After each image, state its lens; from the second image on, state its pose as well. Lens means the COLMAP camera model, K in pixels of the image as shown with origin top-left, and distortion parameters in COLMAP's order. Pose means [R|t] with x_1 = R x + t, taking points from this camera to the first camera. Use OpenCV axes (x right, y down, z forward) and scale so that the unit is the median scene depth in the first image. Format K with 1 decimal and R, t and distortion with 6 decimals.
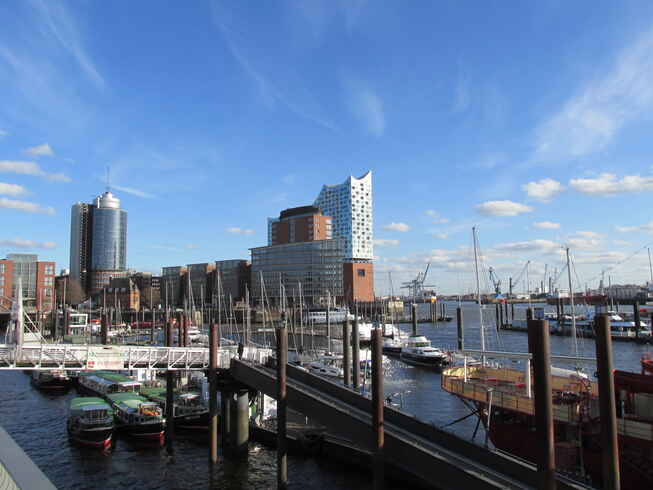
lens RADIAL K [[535.3, 0, 329.8], [0, 535.3, 245.3], [0, 0, 1]] dist [-0.040865, 0.006398]
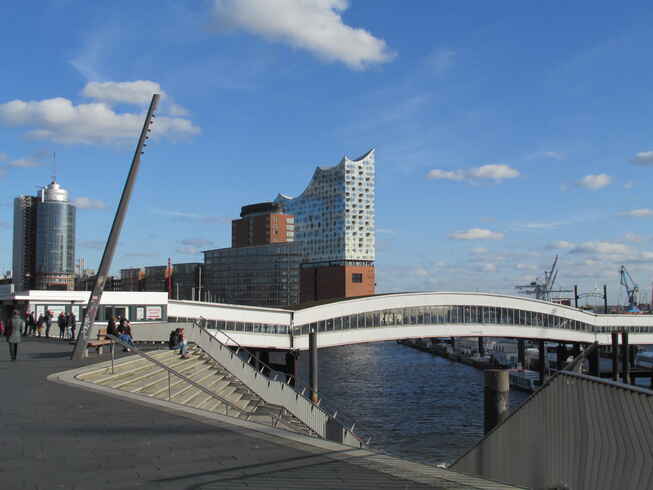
lens RADIAL K [[881.8, 0, 326.1], [0, 881.8, 248.0], [0, 0, 1]] dist [0.006521, 0.000000]
pose [[0.988067, 0.004248, -0.153968, 0.216558], [0.000785, 0.999468, 0.032611, -0.036962], [0.154024, -0.032343, 0.987538, -0.314157]]
